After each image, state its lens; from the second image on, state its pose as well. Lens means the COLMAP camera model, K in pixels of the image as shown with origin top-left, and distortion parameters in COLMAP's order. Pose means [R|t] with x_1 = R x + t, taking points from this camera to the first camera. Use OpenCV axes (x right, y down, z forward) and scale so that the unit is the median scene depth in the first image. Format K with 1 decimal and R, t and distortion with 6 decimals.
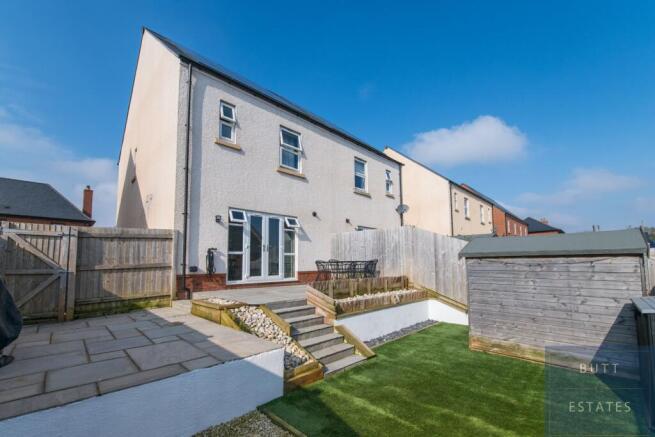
lens RADIAL K [[265.5, 0, 328.9], [0, 265.5, 220.1], [0, 0, 1]] dist [-0.002738, -0.000301]
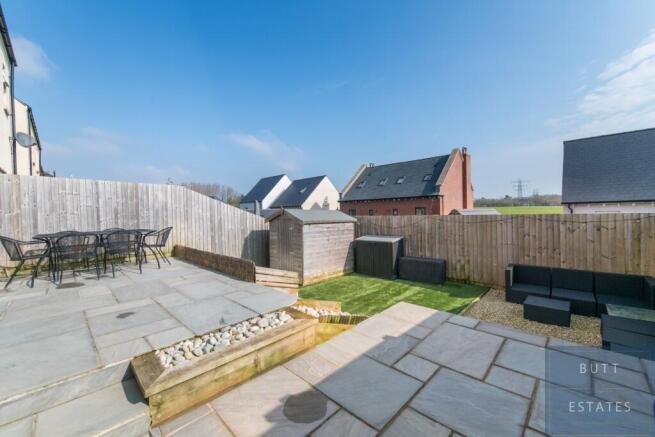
lens RADIAL K [[265.5, 0, 326.8], [0, 265.5, 217.7], [0, 0, 1]] dist [-0.002738, -0.000301]
pose [[-0.021501, -0.003611, 0.999762, -1.092221], [-0.152411, 0.988317, 0.000292, 0.108172], [-0.988083, -0.152368, -0.021801, 1.116275]]
